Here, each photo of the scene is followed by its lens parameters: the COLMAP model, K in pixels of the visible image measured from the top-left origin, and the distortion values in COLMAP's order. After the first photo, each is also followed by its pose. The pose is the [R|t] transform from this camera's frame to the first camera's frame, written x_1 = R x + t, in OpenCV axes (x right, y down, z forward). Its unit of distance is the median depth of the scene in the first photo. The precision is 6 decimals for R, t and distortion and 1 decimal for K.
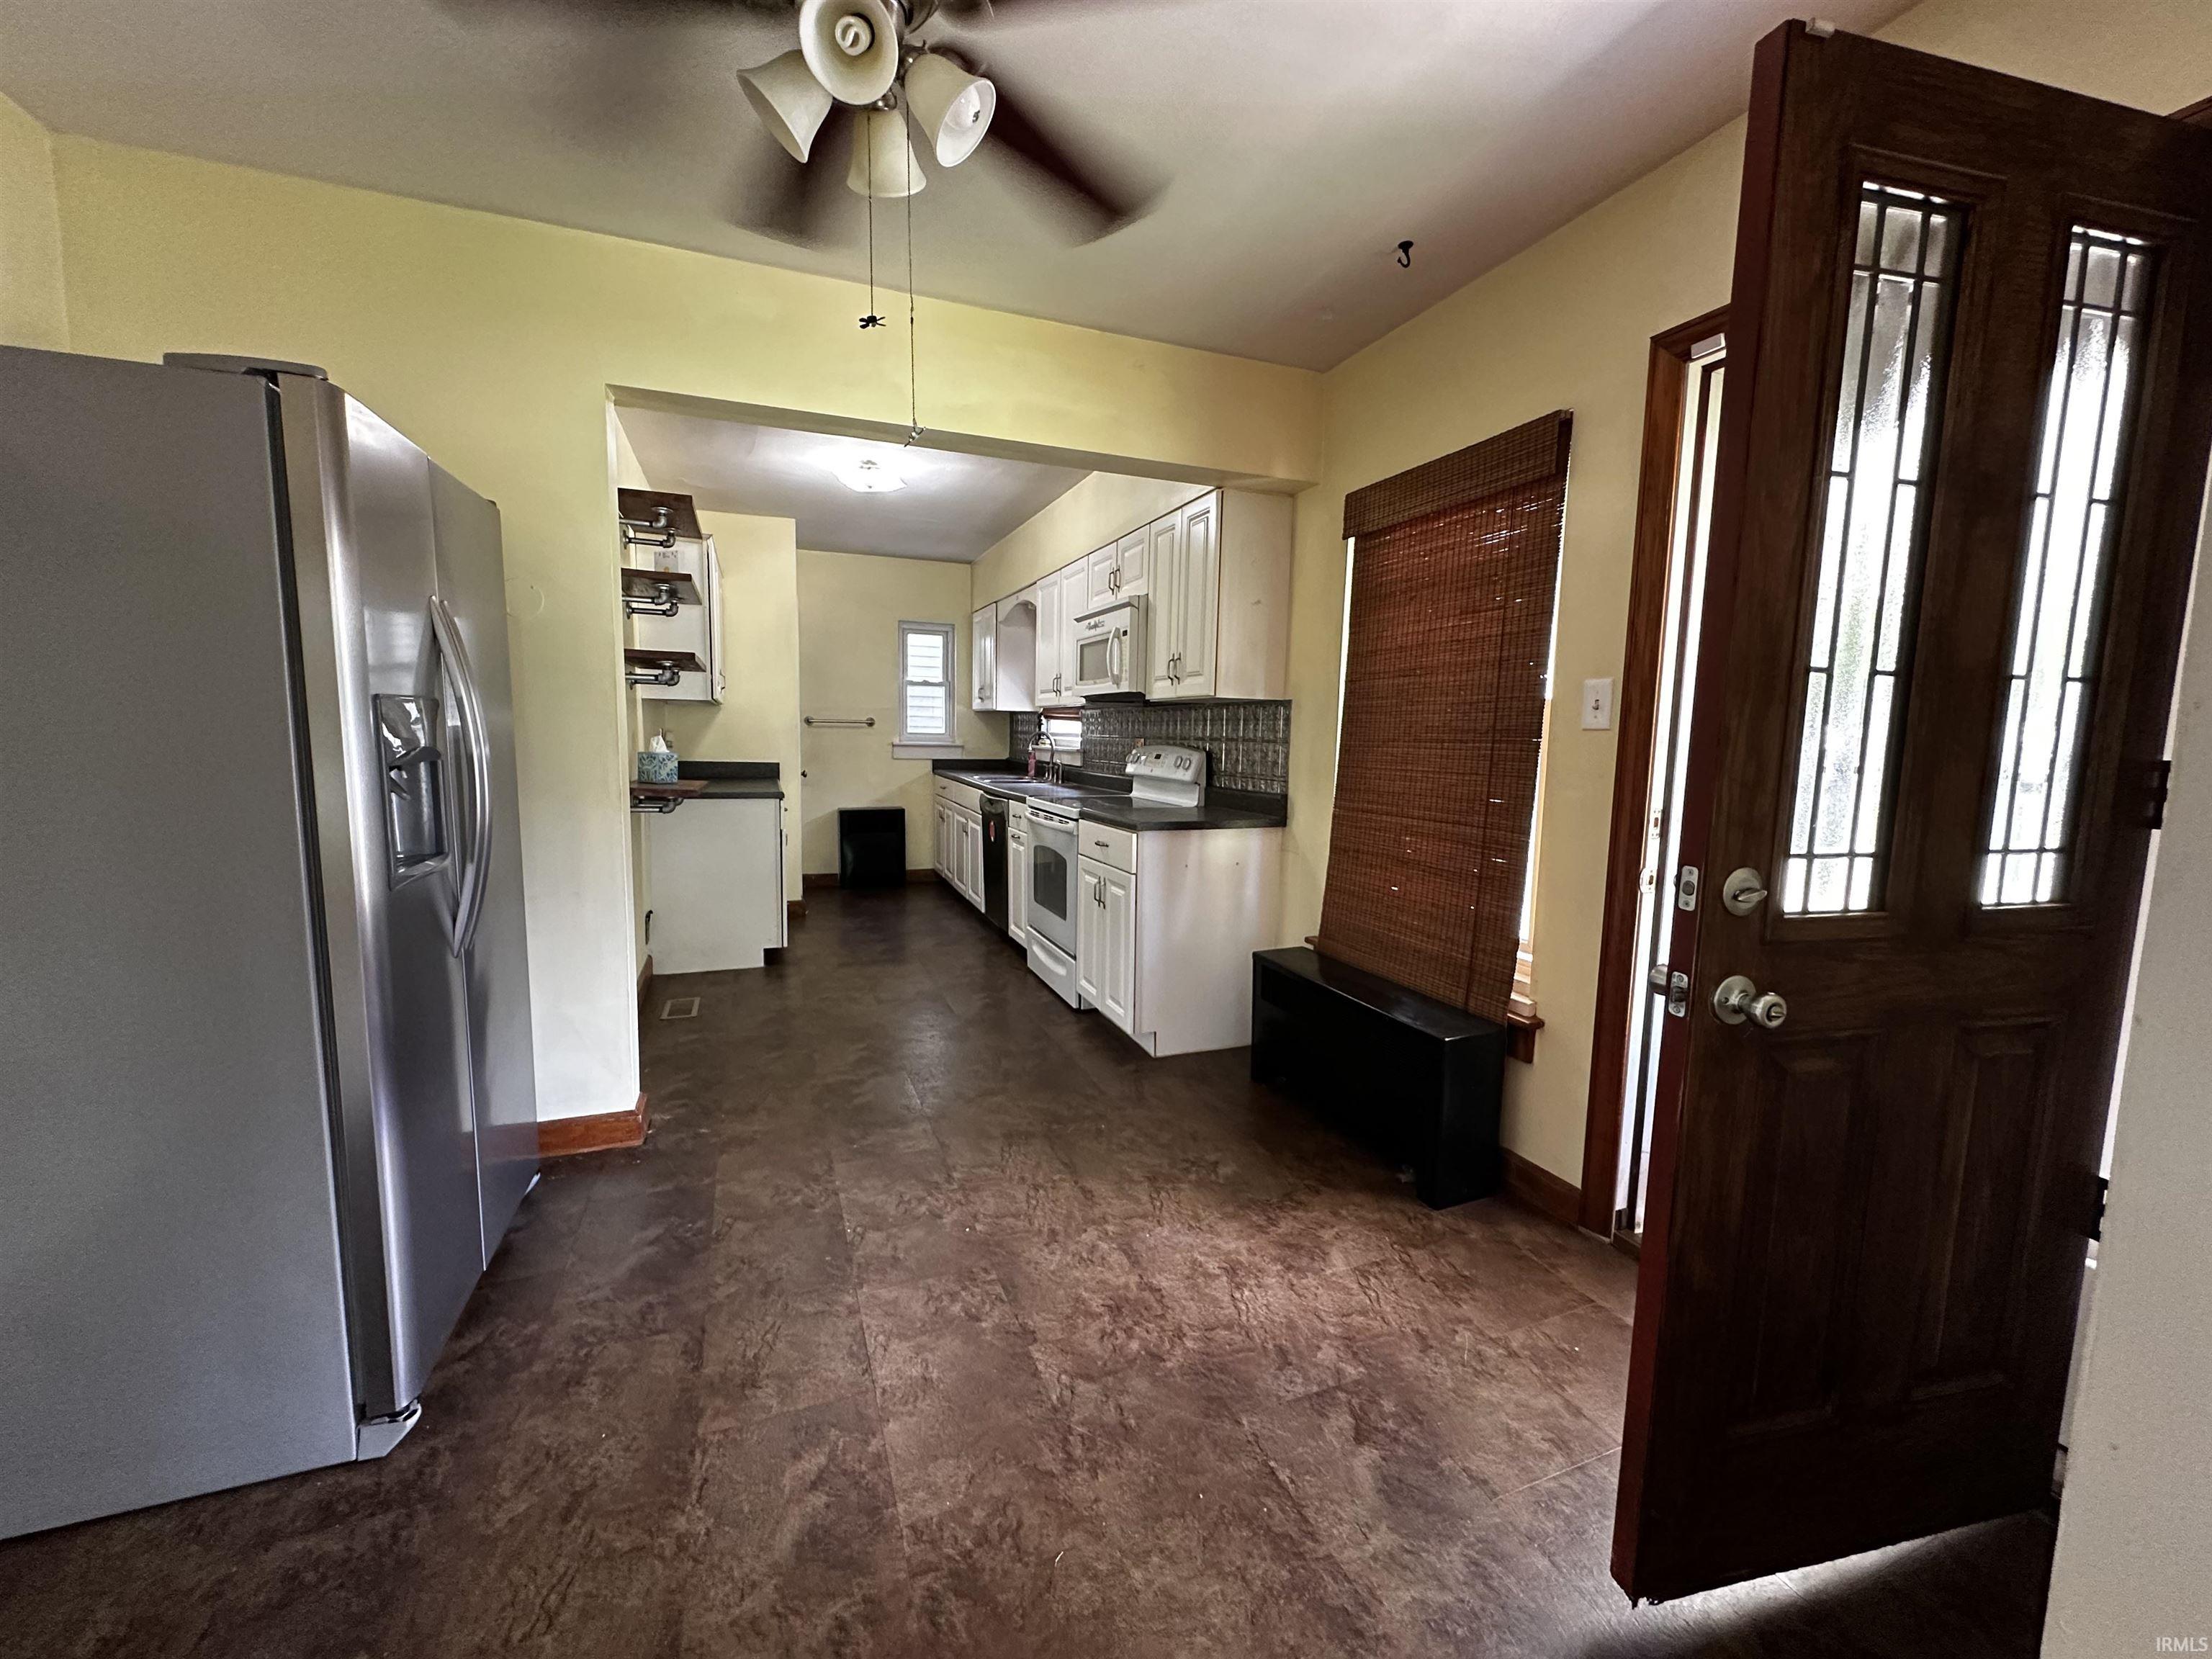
lens RADIAL K [[880.5, 0, 1106.0], [0, 880.5, 829.5], [0, 0, 1]] dist [0.001000, 0.000148]
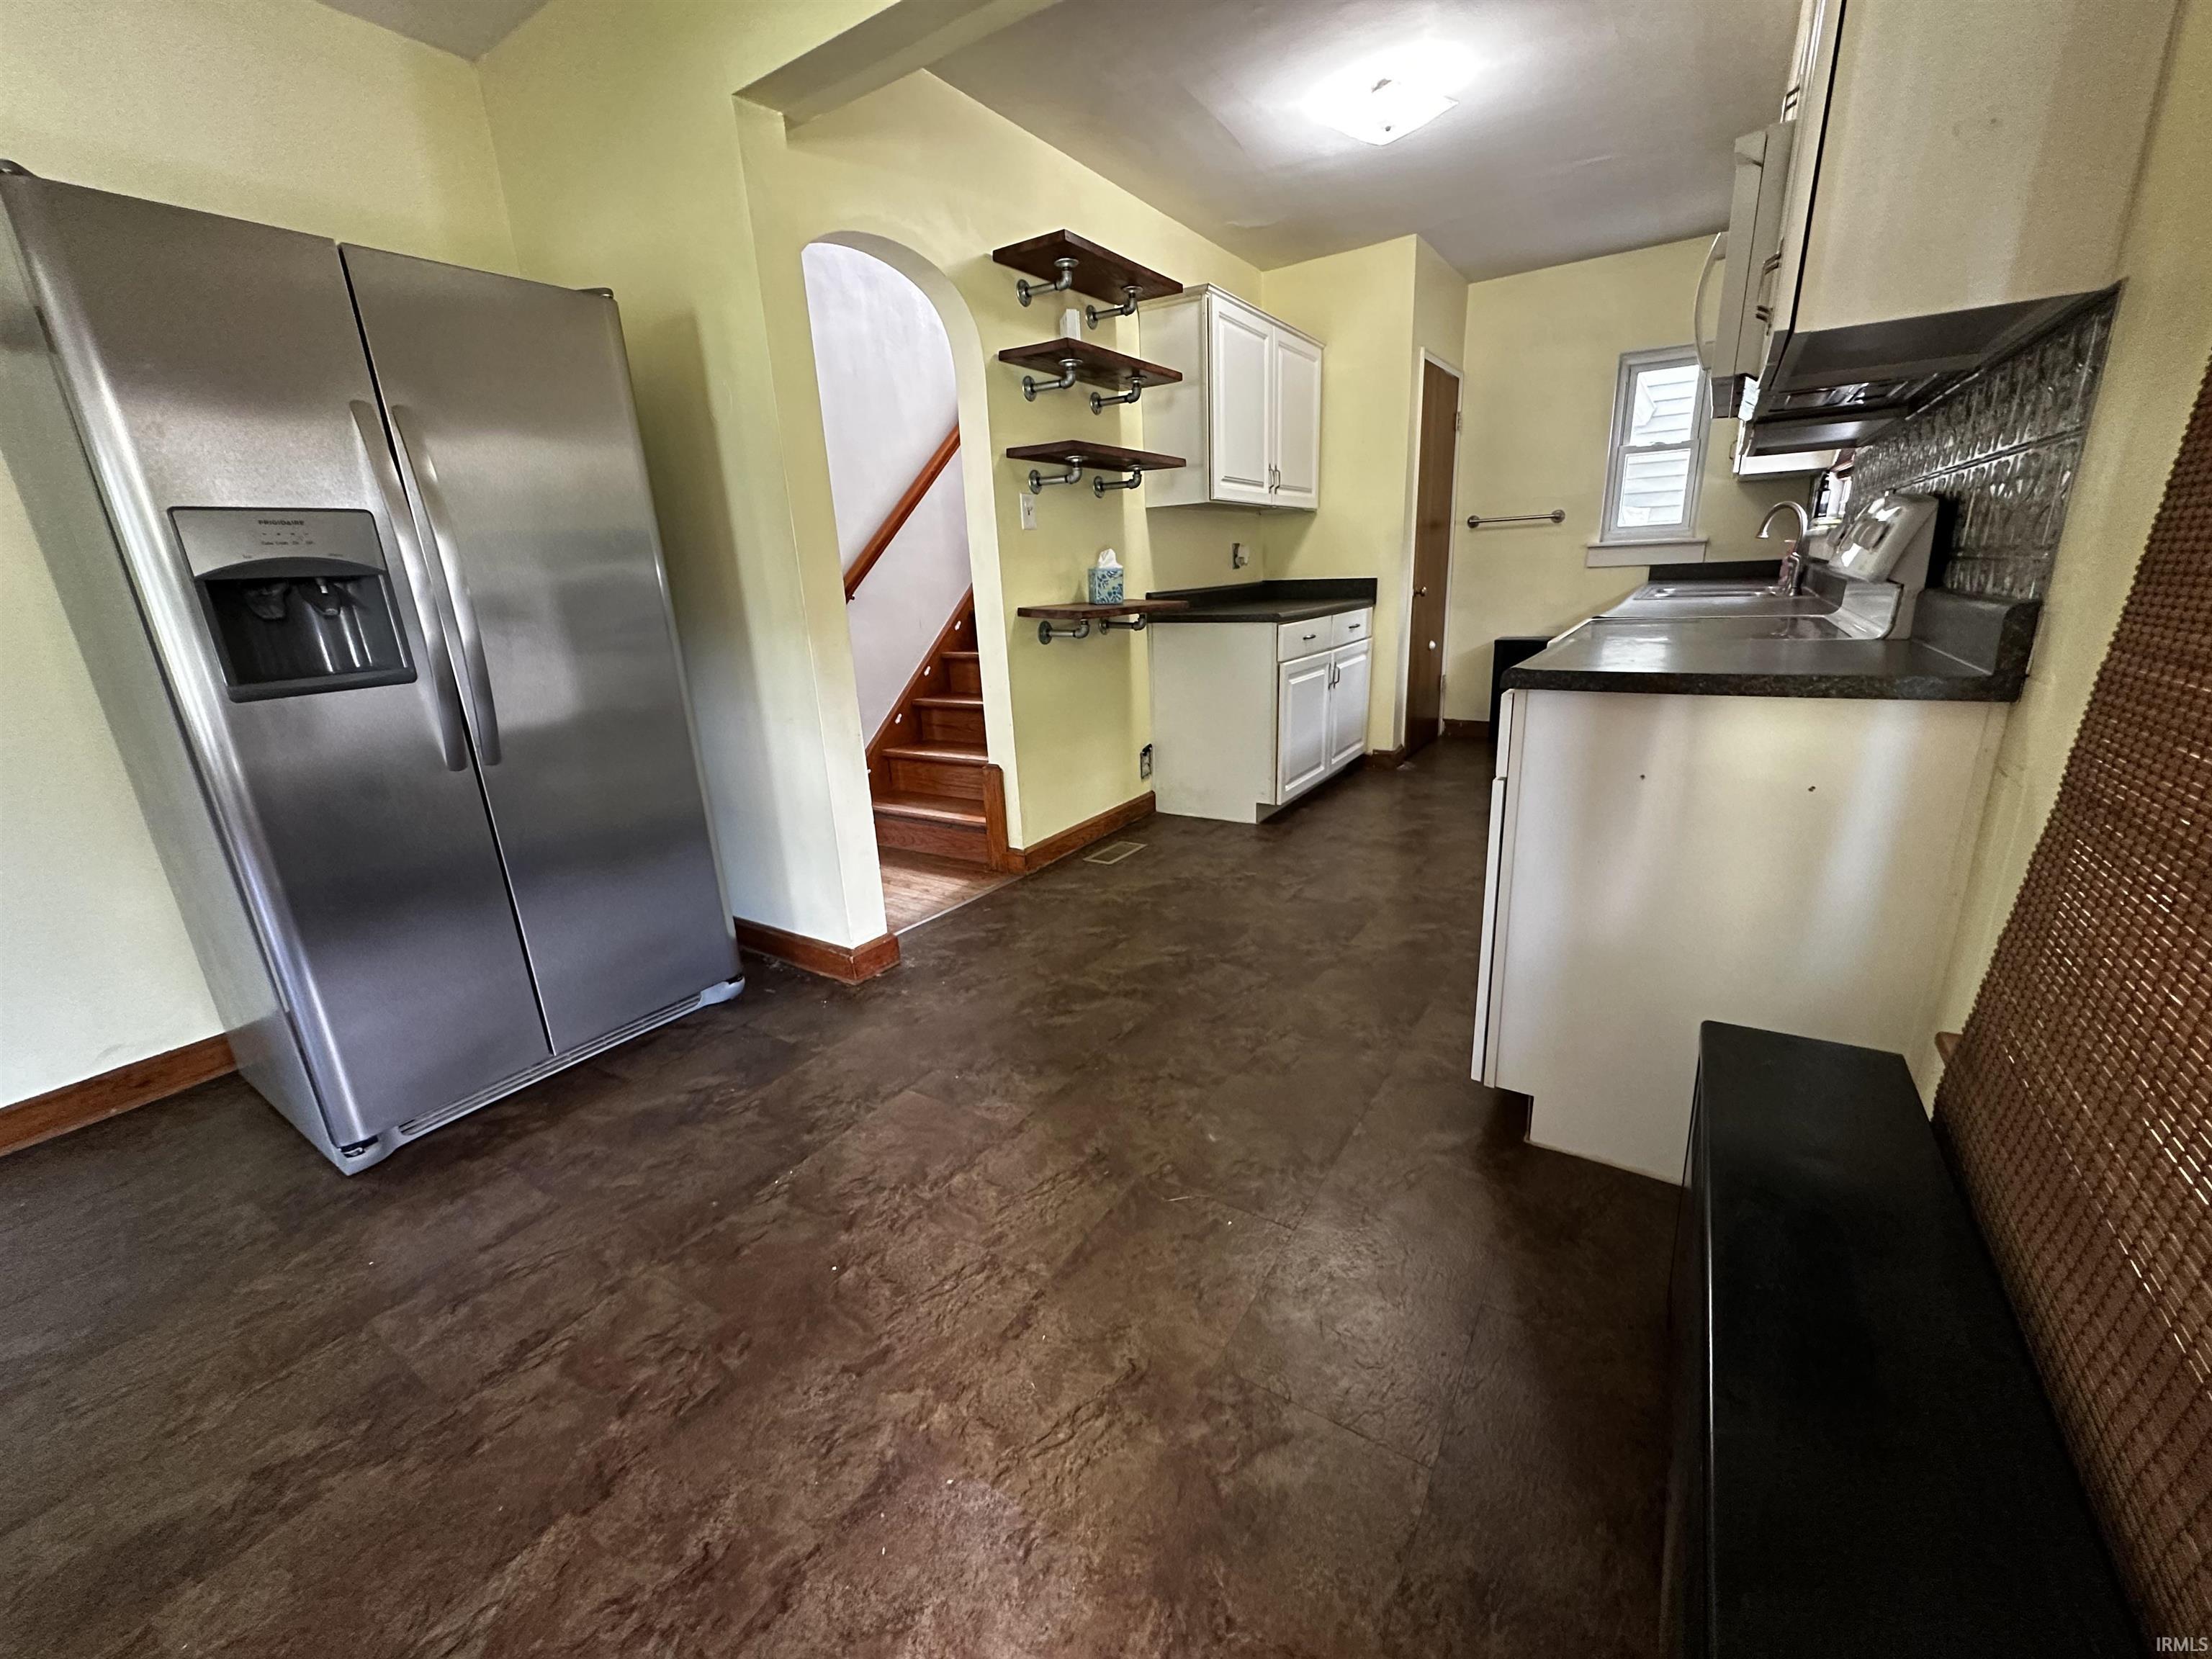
lens RADIAL K [[880.5, 0, 1106.0], [0, 880.5, 829.5], [0, 0, 1]] dist [0.001000, 0.000148]
pose [[0.578621, 0.186356, -0.794021, 0.301814], [-0.032828, 0.978079, 0.205632, -0.014912], [0.814936, -0.092917, 0.572054, 0.561014]]
